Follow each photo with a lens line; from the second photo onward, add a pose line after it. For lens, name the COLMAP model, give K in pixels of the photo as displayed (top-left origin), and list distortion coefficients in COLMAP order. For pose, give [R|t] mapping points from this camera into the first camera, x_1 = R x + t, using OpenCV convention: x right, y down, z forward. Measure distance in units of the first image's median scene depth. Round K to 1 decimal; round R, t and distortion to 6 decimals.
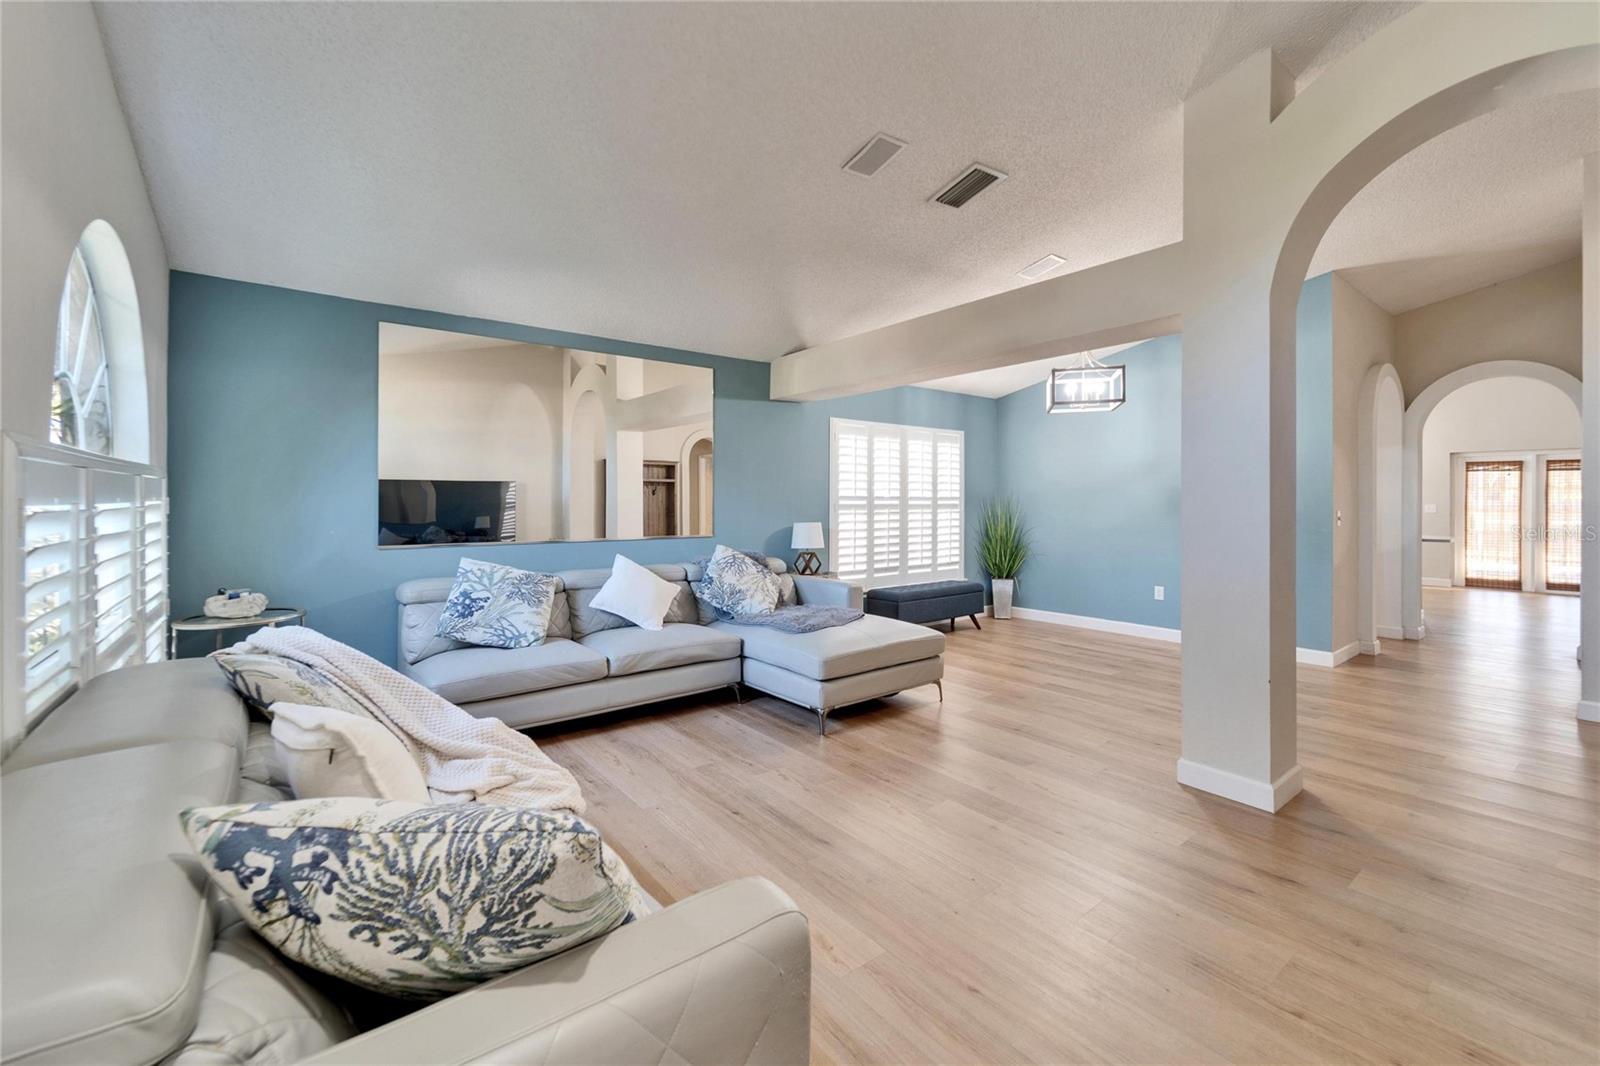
lens RADIAL K [[661.7, 0, 795.3], [0, 661.7, 498.2], [0, 0, 1]] dist [-0.000041, -0.000917]
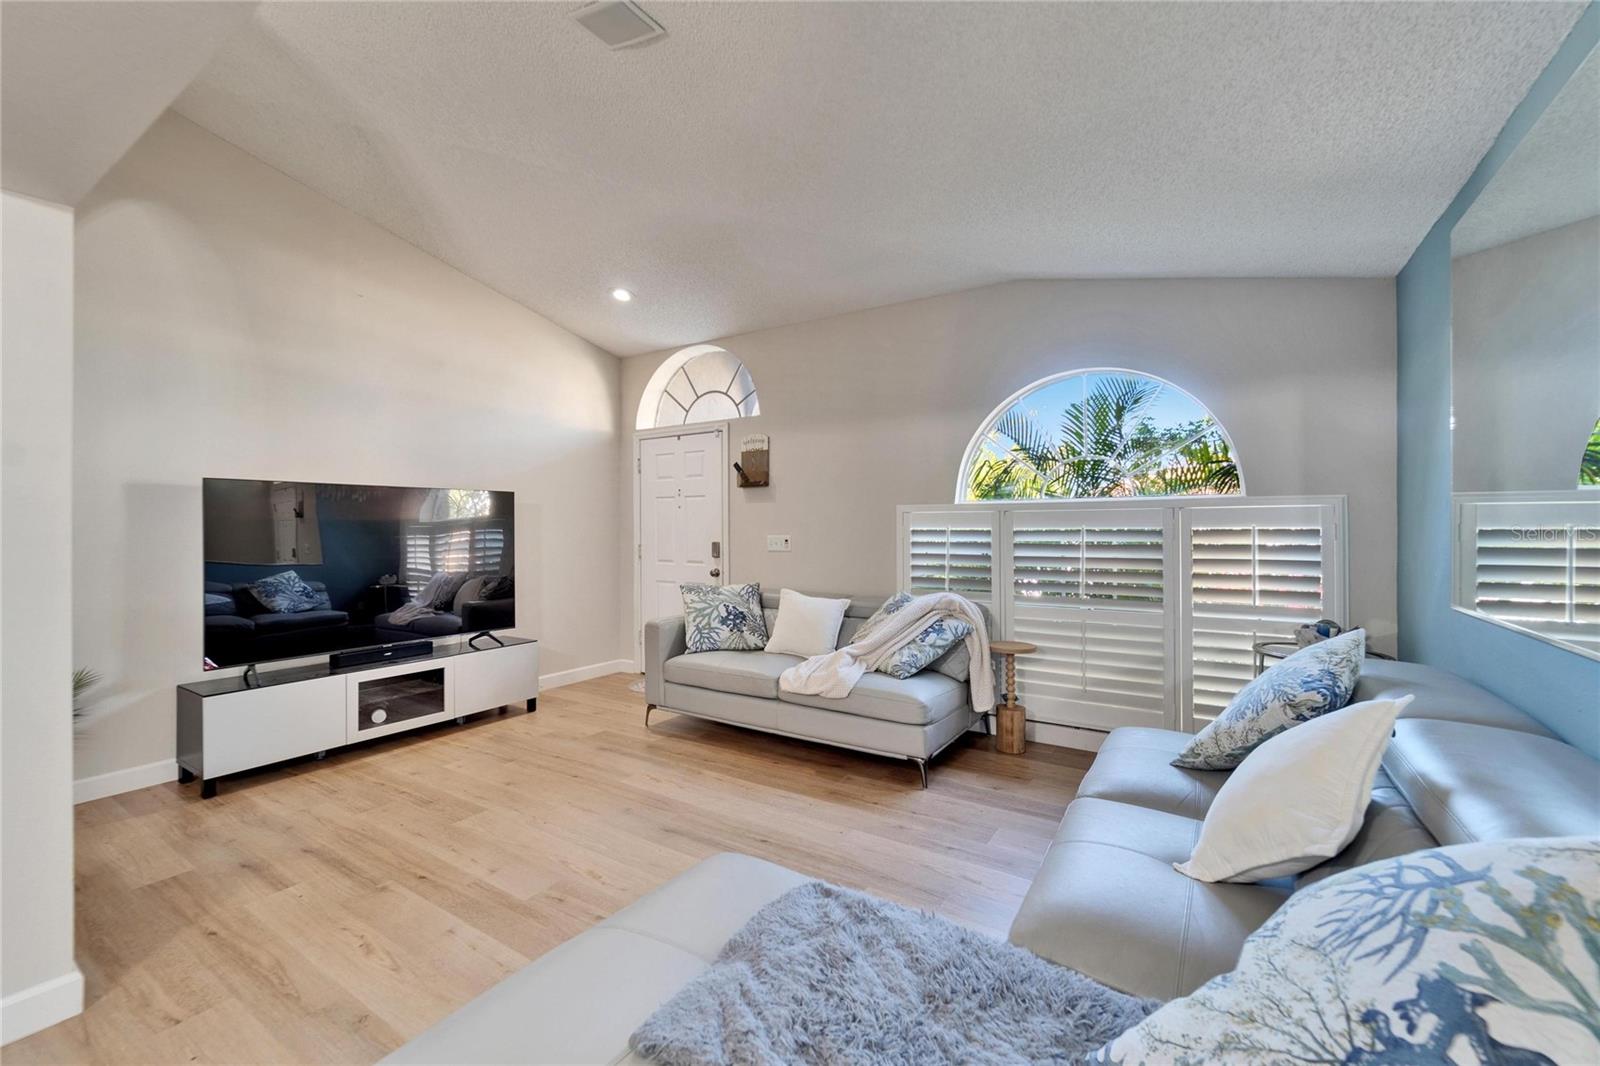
lens RADIAL K [[661.7, 0, 778.4], [0, 661.7, 526.6], [0, 0, 1]] dist [-0.000041, -0.000917]
pose [[-0.945621, 0.002128, -0.325262, 0.158828], [-0.000069, 0.999977, 0.006745, -0.002429], [0.325269, 0.006401, -0.945600, 1.469117]]
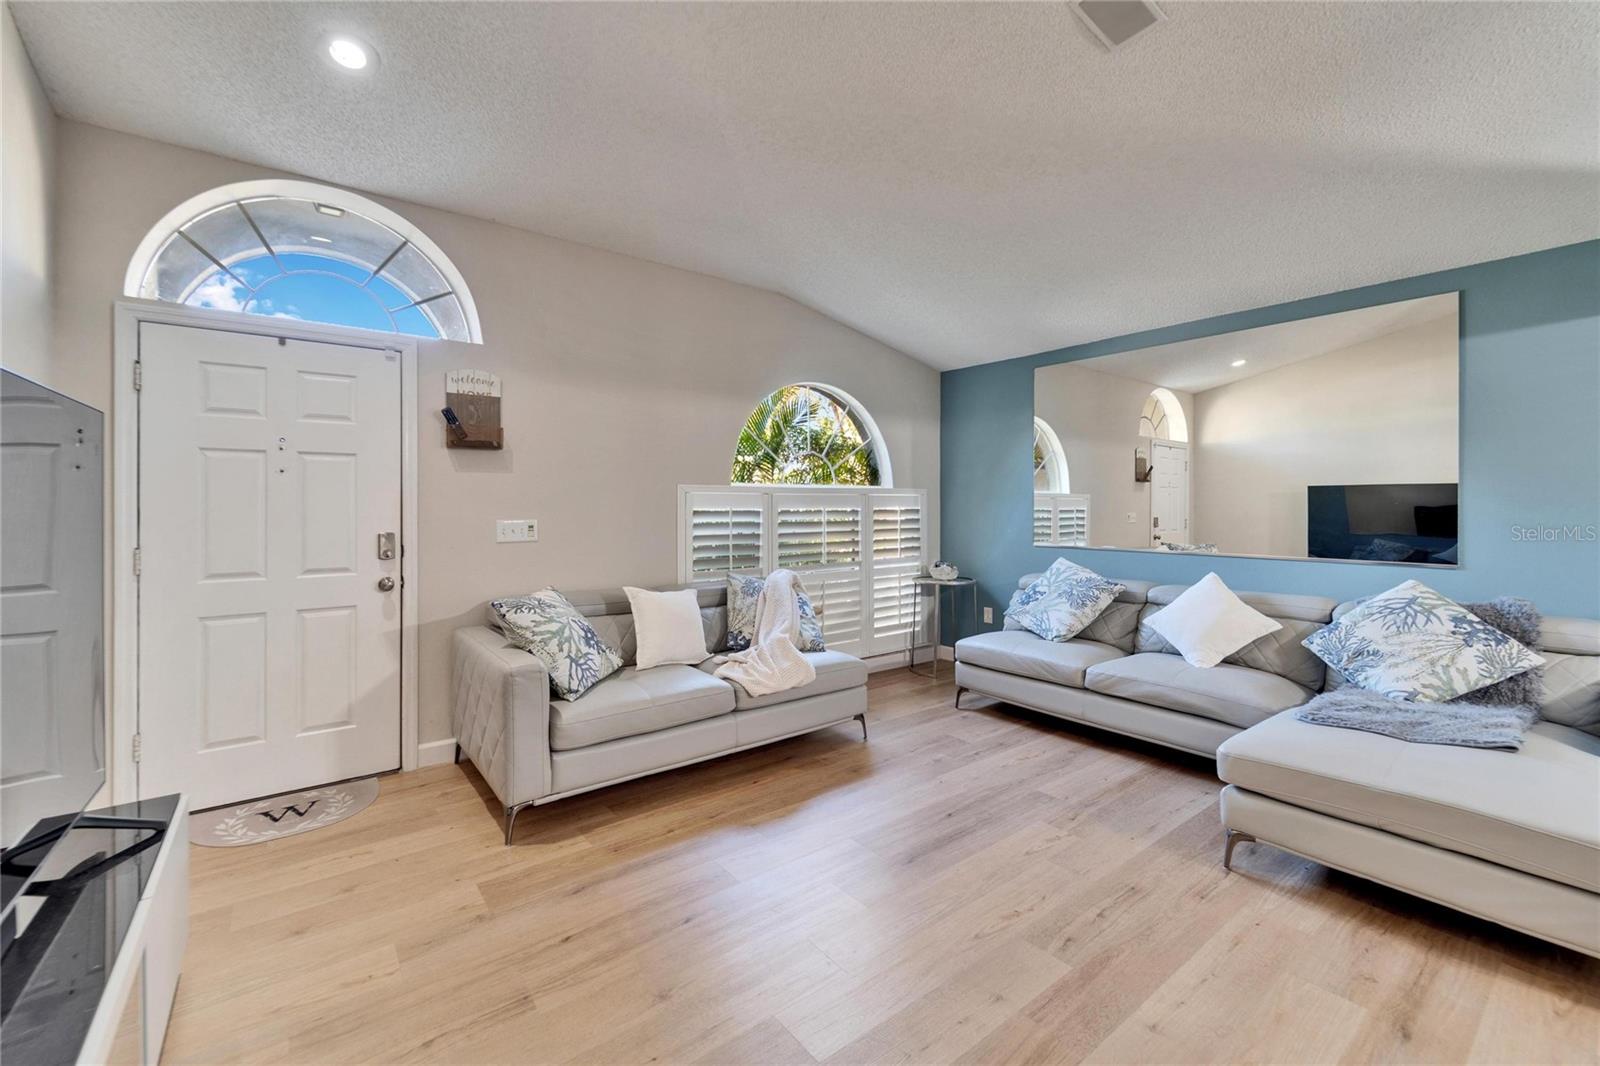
lens RADIAL K [[661.7, 0, 792.9], [0, 661.7, 510.8], [0, 0, 1]] dist [-0.000041, -0.000917]
pose [[-0.000802, 0.003016, -0.999995, 0.692918], [-0.002820, 0.999991, 0.003018, 0.007174], [0.999996, 0.002822, -0.000793, 0.574979]]
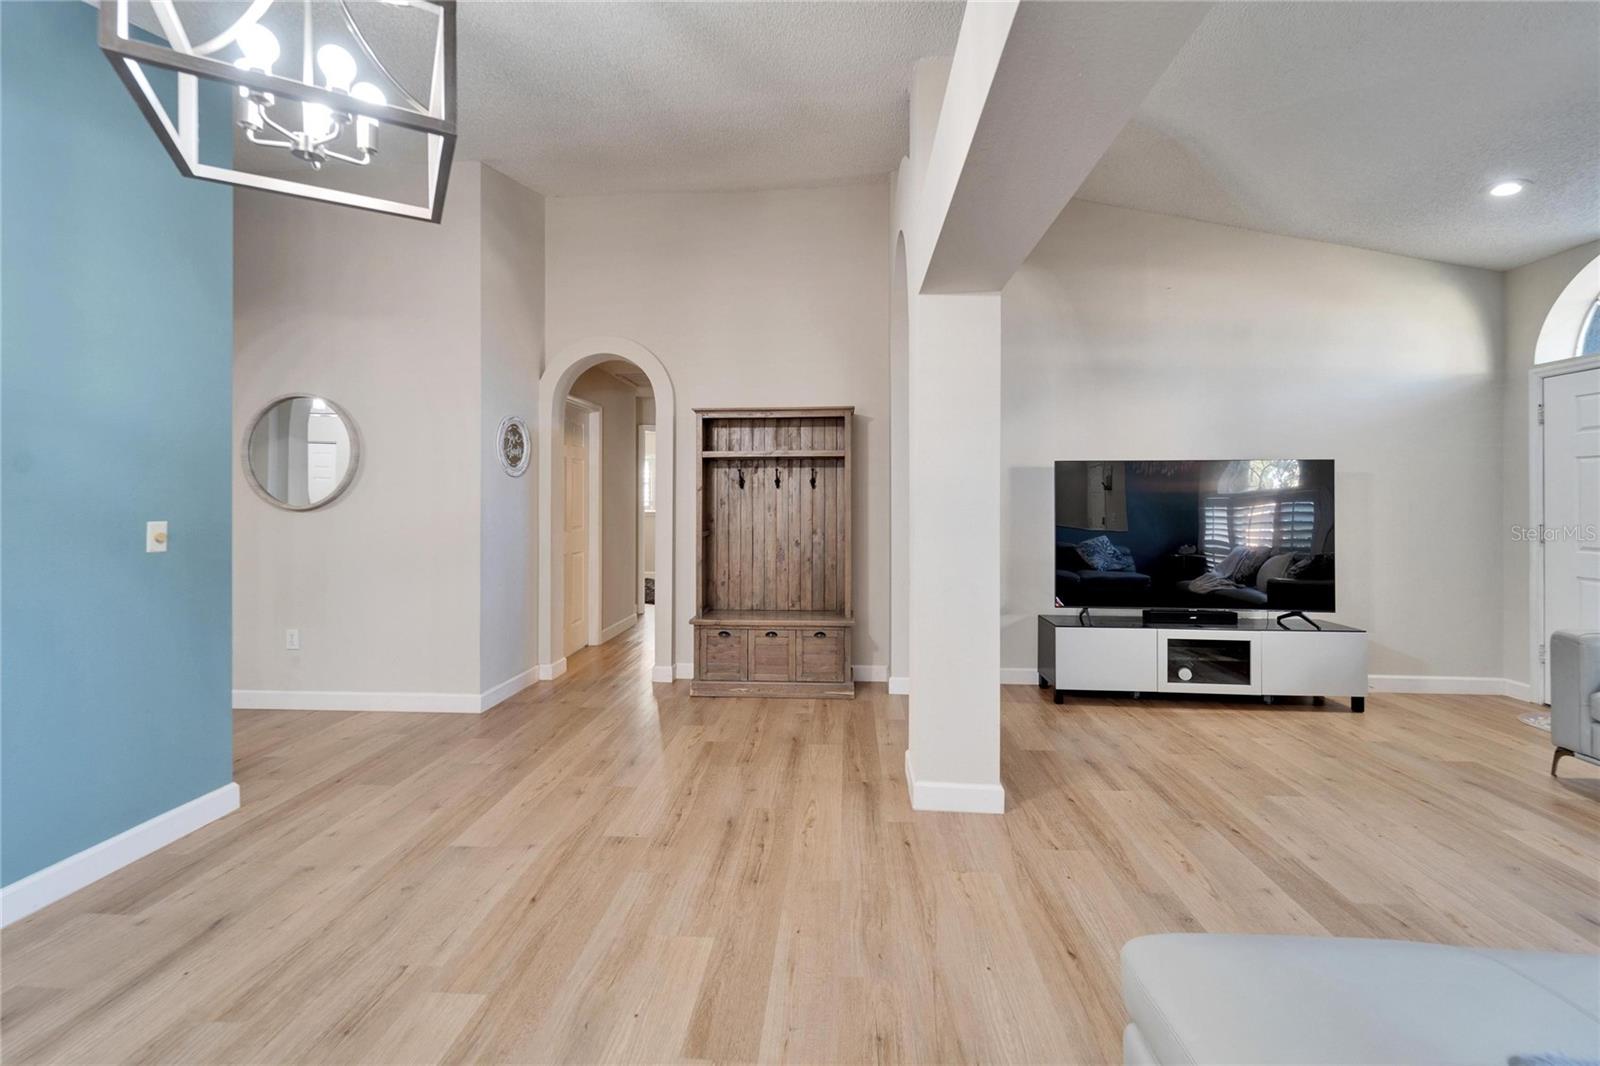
lens RADIAL K [[661.7, 0, 799.6], [0, 661.7, 497.2], [0, 0, 1]] dist [-0.000041, -0.000917]
pose [[-0.751452, -0.000329, 0.659788, 0.166512], [0.002640, 0.999990, 0.003504, -0.002616], [-0.659782, 0.004375, -0.751444, 1.555637]]
